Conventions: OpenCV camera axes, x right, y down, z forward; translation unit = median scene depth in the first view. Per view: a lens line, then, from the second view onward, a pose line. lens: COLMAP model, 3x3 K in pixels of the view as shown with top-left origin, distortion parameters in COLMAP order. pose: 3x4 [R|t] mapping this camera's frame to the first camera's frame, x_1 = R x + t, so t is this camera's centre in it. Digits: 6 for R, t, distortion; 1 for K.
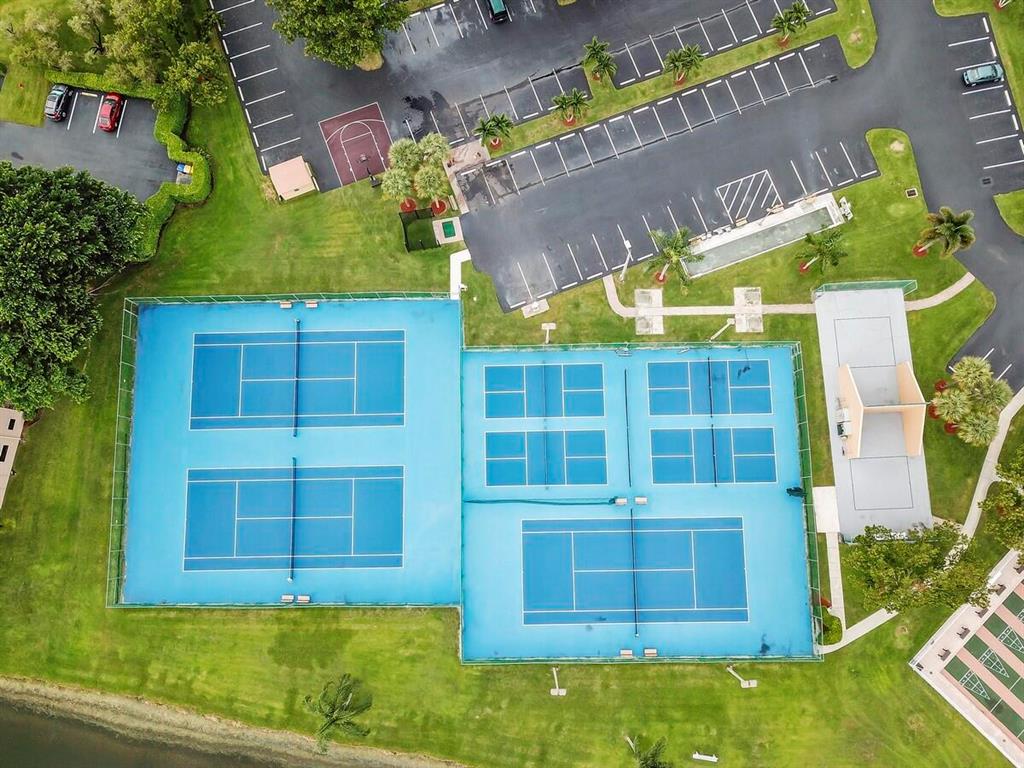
lens RADIAL K [[780.3, 0, 512.0], [0, 780.3, 384.0], [0, 0, 1]] dist [0.050012, -0.087897]
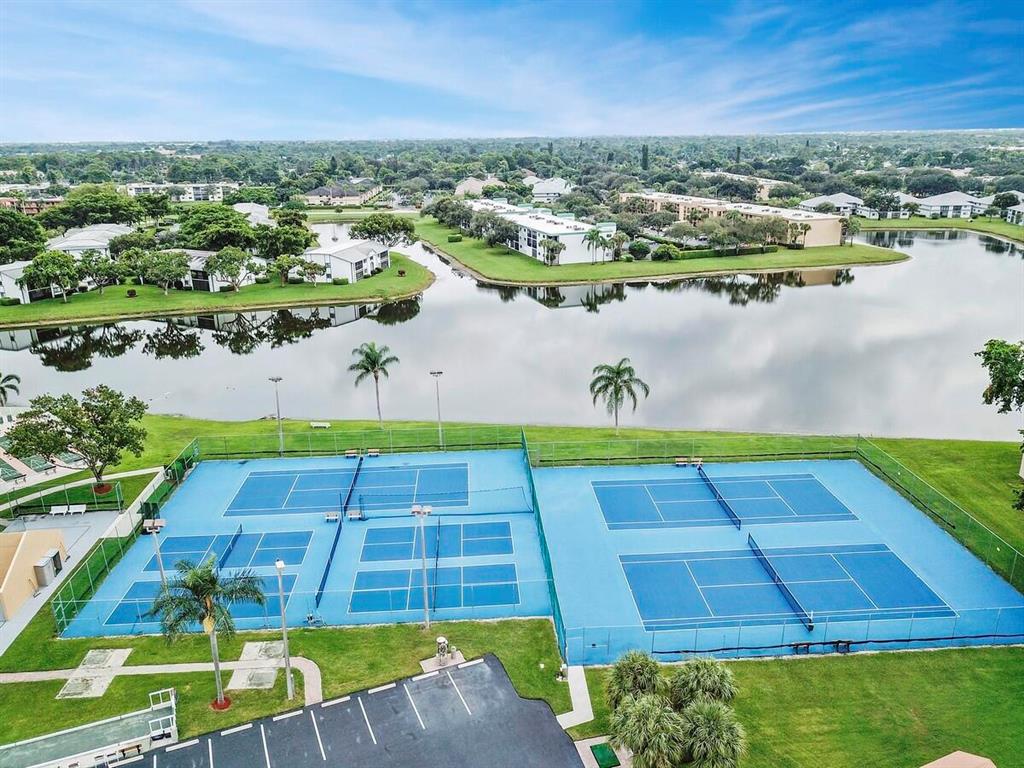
lens RADIAL K [[780.3, 0, 512.0], [0, 780.3, 384.0], [0, 0, 1]] dist [0.050012, -0.087897]
pose [[-0.998809, 0.035291, -0.033695, -0.011282], [-0.039278, -0.171828, 0.984344, -0.671791], [0.028949, 0.984495, 0.173009, 0.679225]]
